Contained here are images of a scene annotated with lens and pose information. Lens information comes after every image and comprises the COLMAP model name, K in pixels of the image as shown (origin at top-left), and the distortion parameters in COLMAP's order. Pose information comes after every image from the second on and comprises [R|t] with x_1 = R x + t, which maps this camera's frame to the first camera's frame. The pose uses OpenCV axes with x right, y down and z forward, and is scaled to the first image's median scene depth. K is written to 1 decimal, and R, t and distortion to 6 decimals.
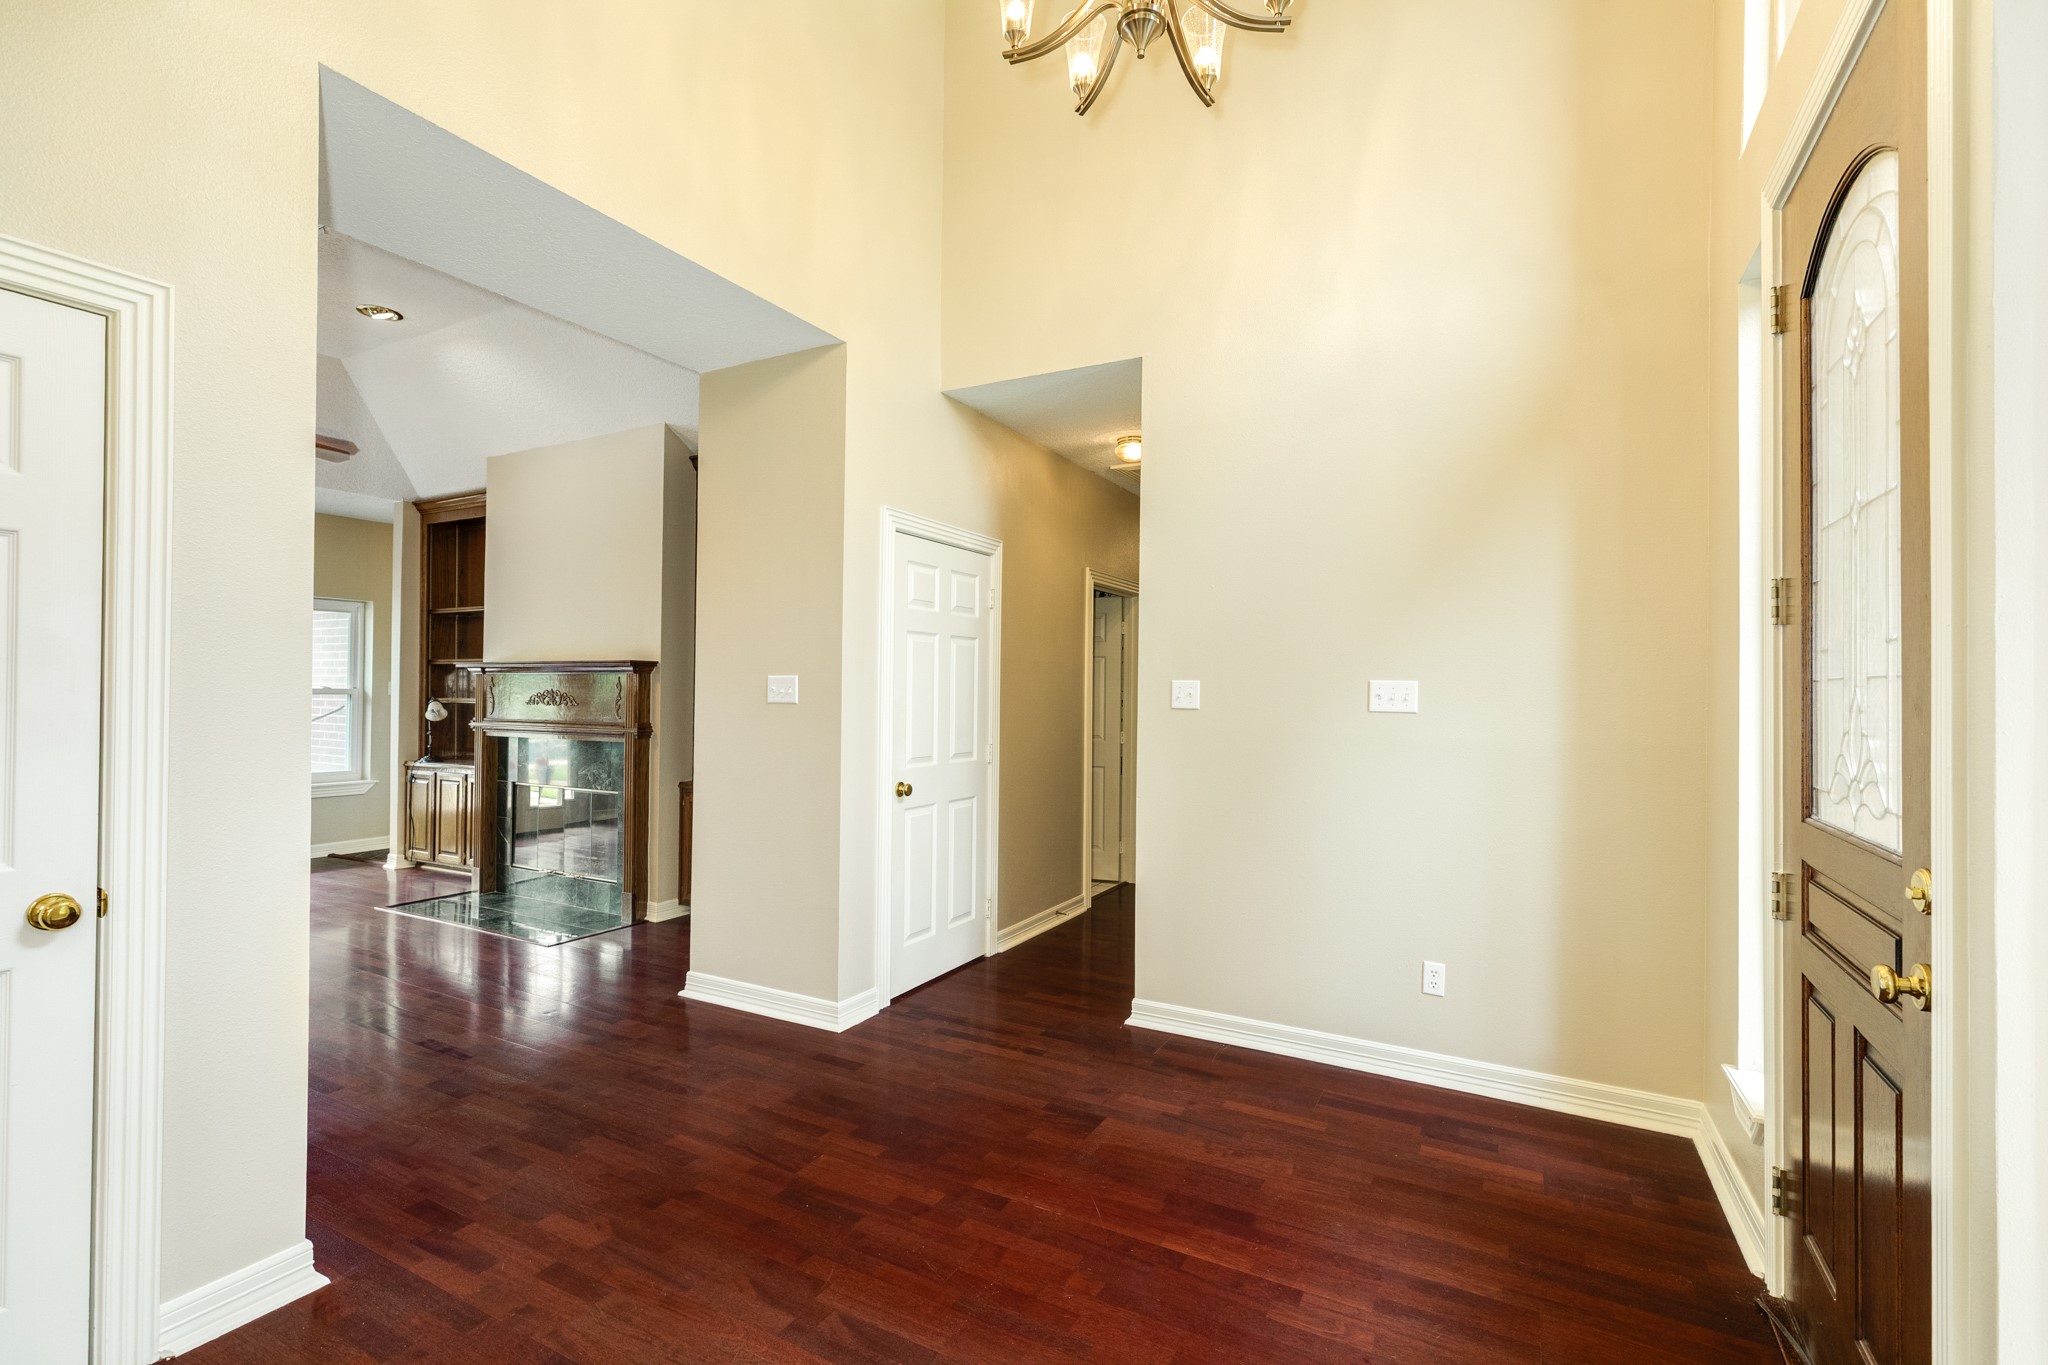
lens RADIAL K [[919.6, 0, 1026.3], [0, 919.6, 689.0], [0, 0, 1]] dist [0.003589, 0.000712]
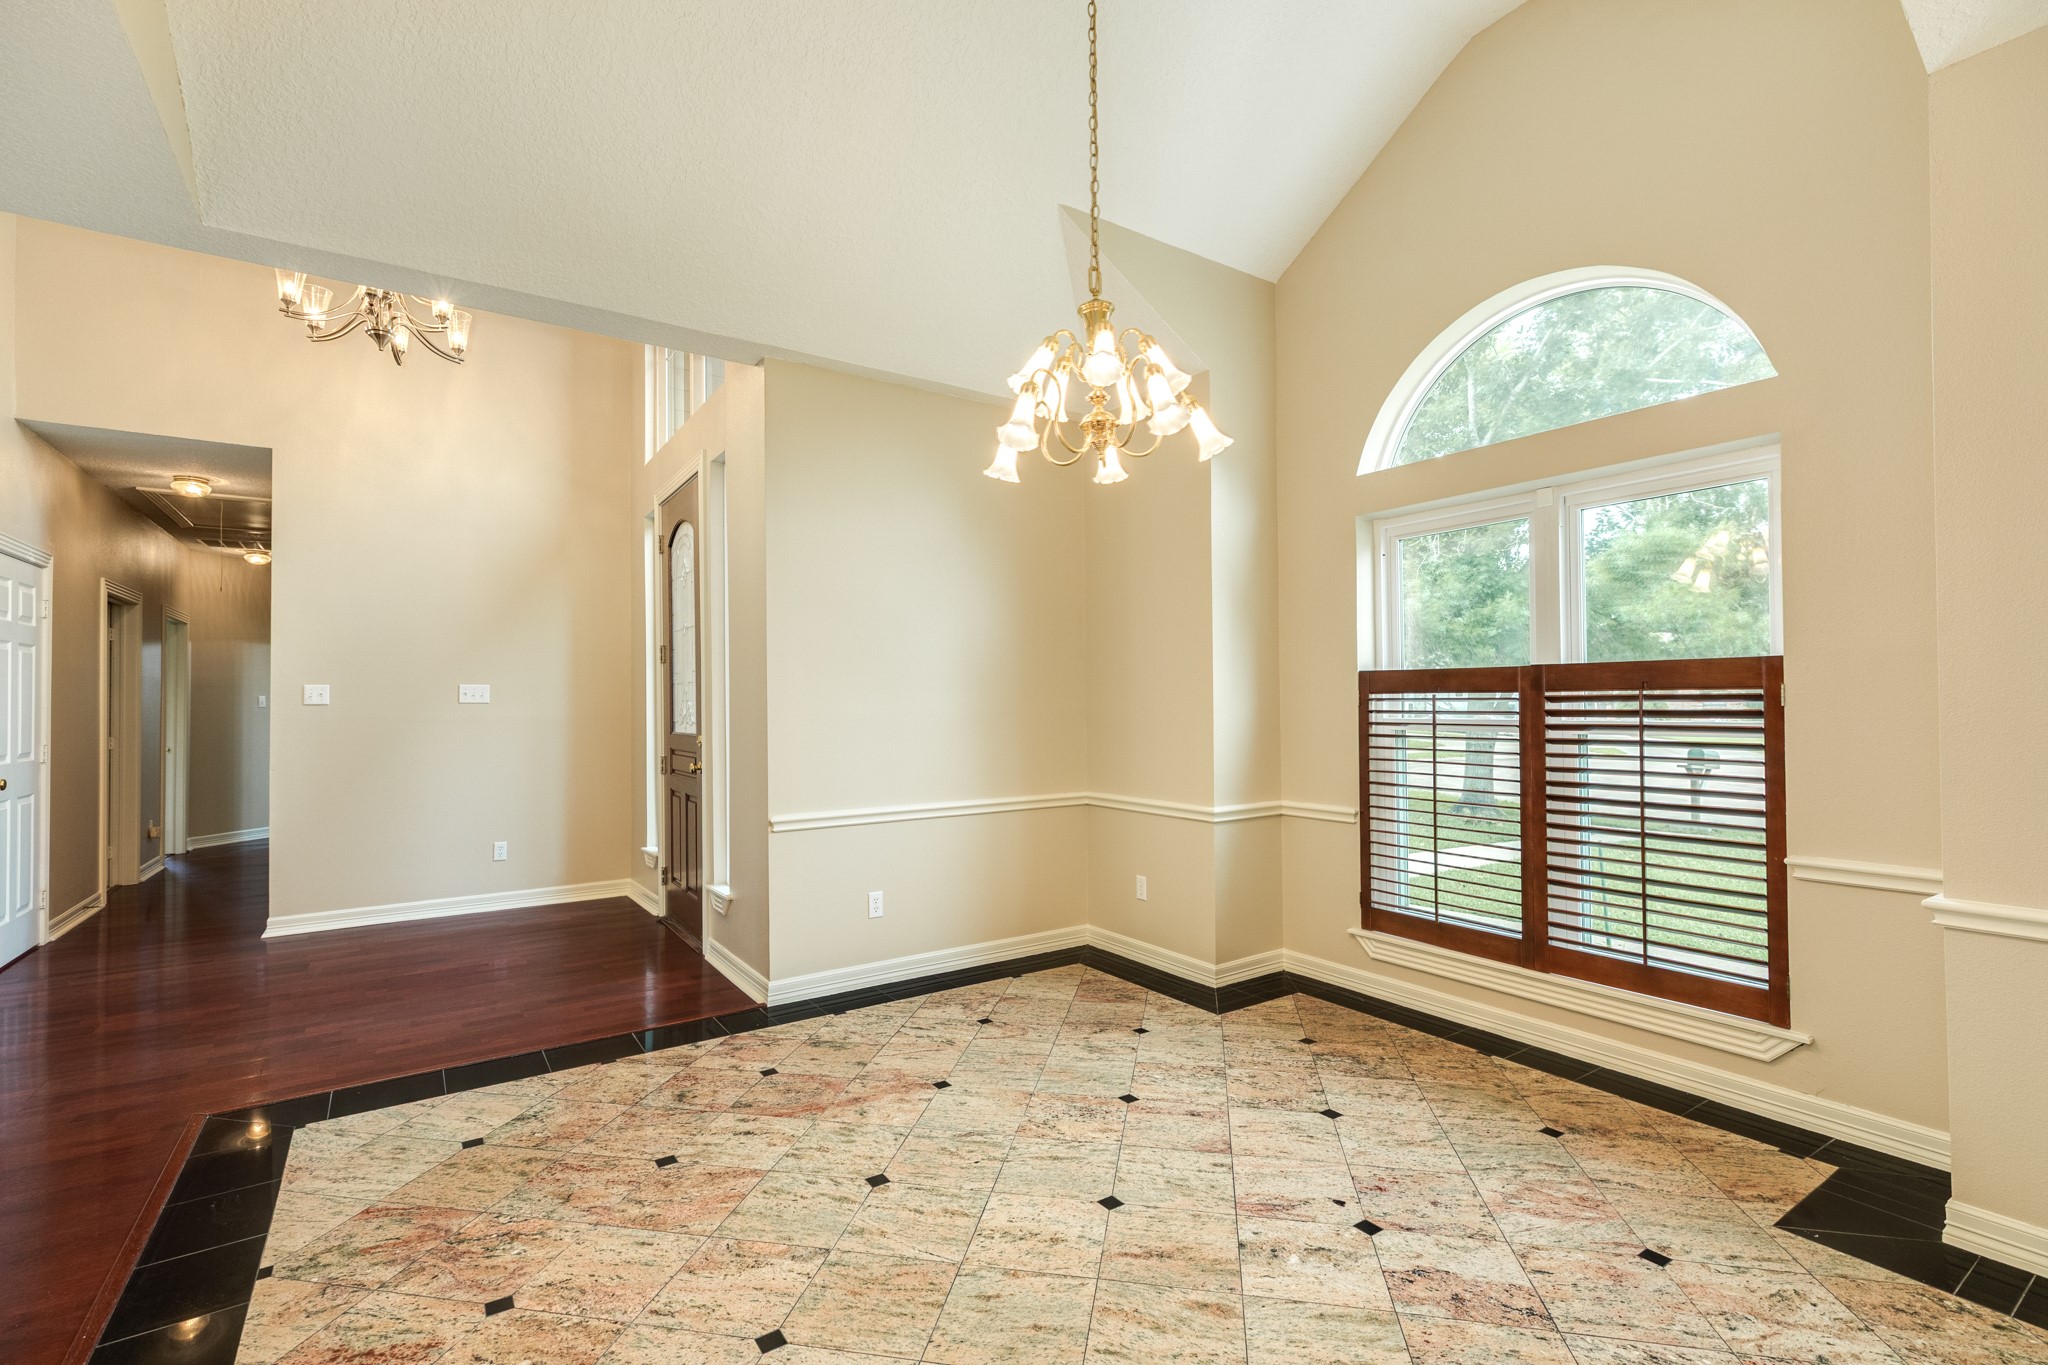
lens RADIAL K [[919.6, 0, 1014.1], [0, 919.6, 693.3], [0, 0, 1]] dist [0.003589, 0.000712]
pose [[0.473139, -0.004854, 0.880974, -0.560809], [0.010865, 0.999941, -0.000326, 0.016056], [-0.880921, 0.009726, 0.473164, -0.619413]]
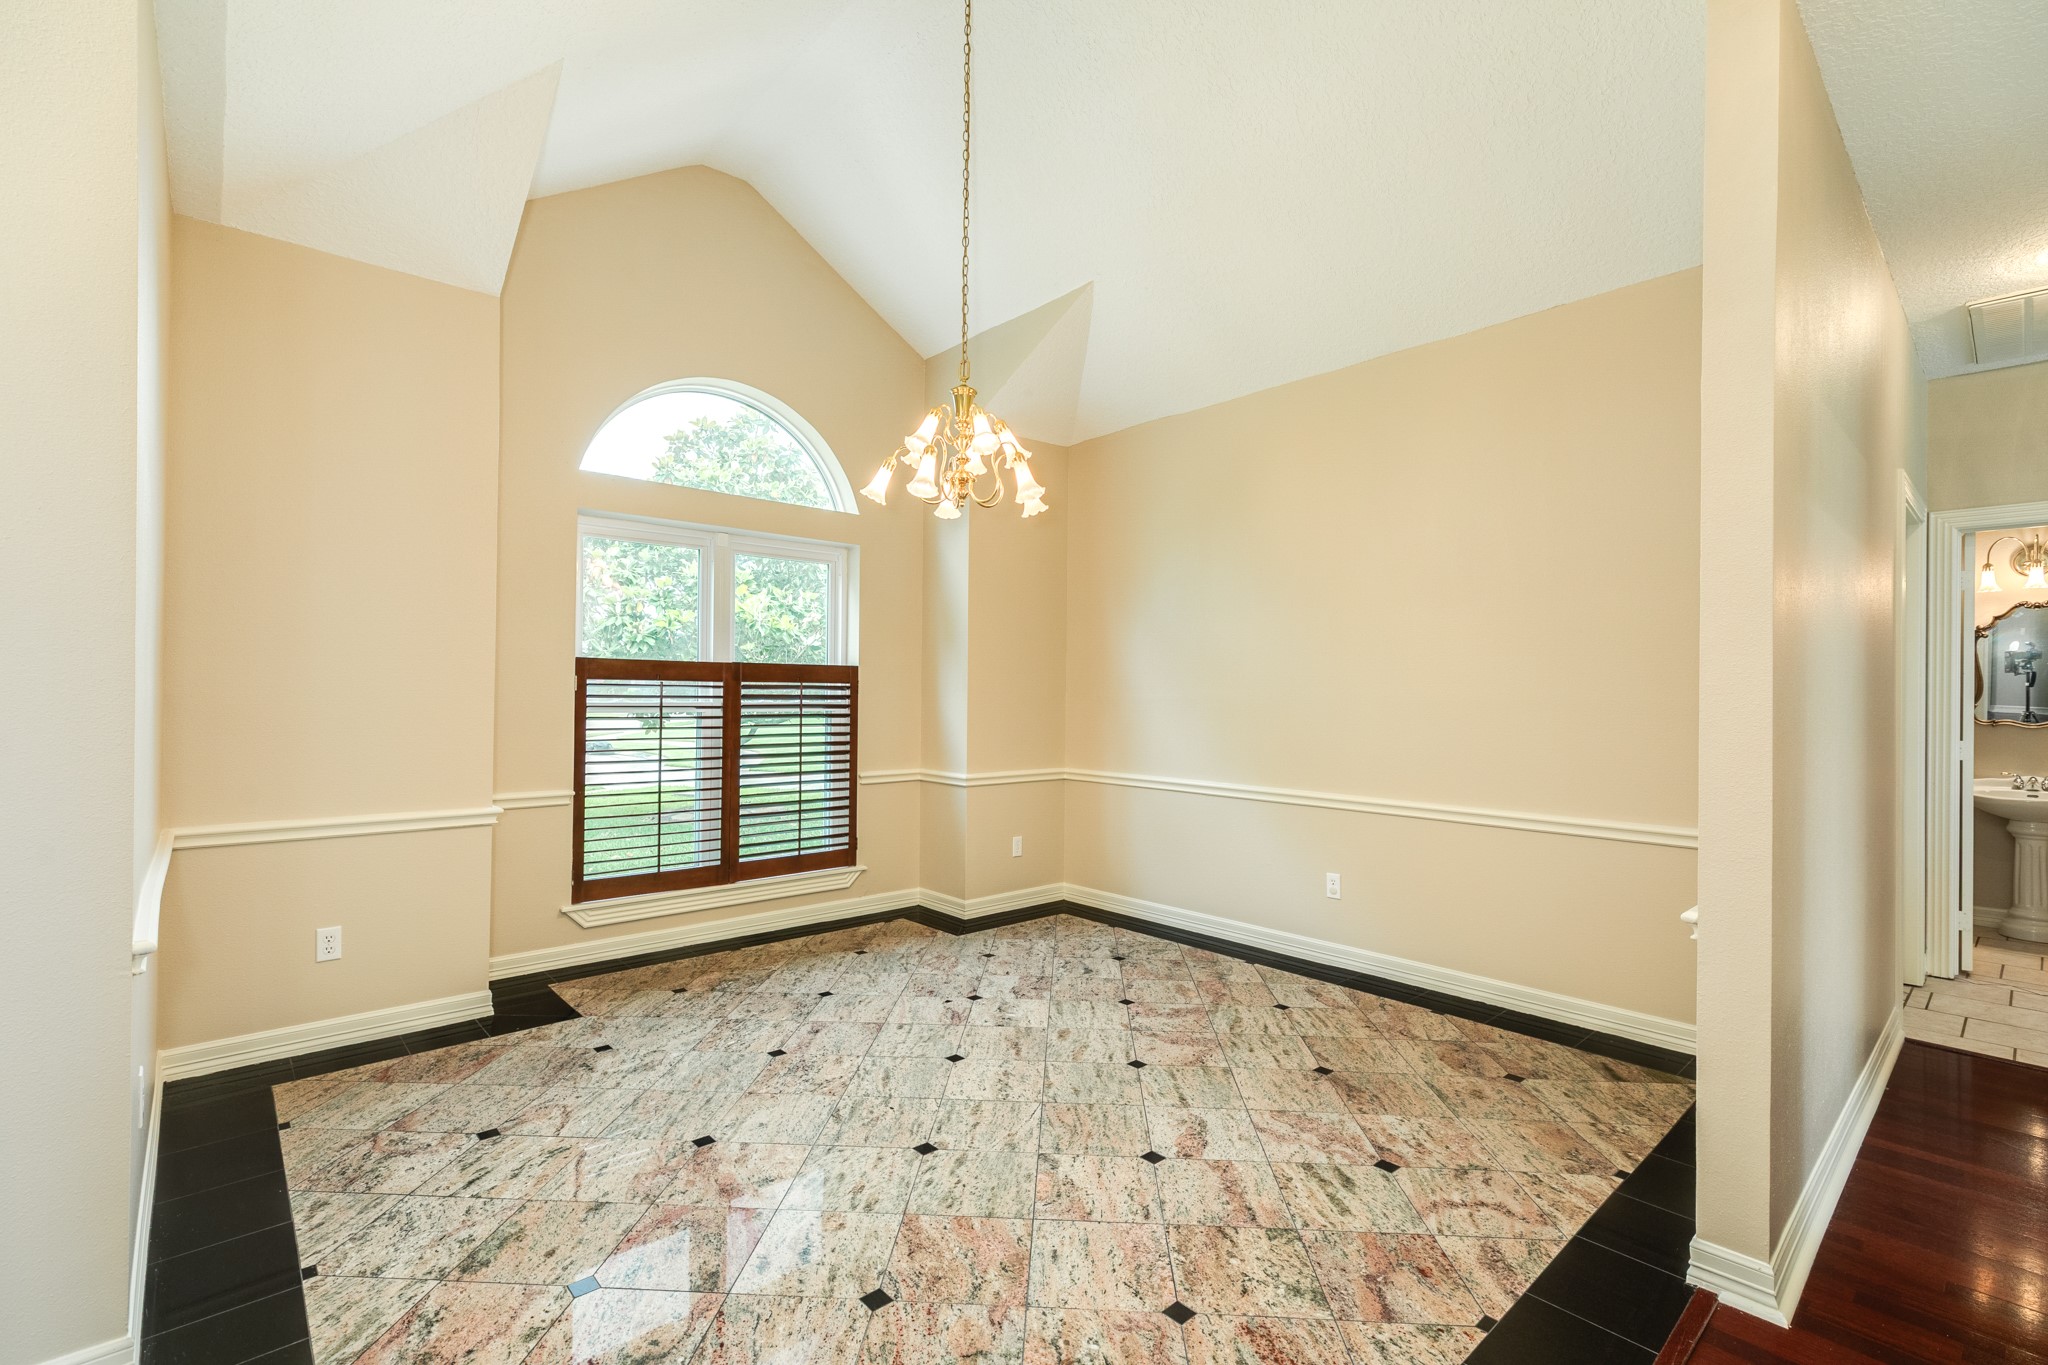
lens RADIAL K [[919.6, 0, 1036.4], [0, 919.6, 682.7], [0, 0, 1]] dist [0.003589, 0.000712]
pose [[-0.943203, -0.015681, 0.331848, -0.333546], [-0.019668, 0.999769, -0.008659, 0.023614], [-0.331636, -0.014694, -0.943293, 0.363769]]
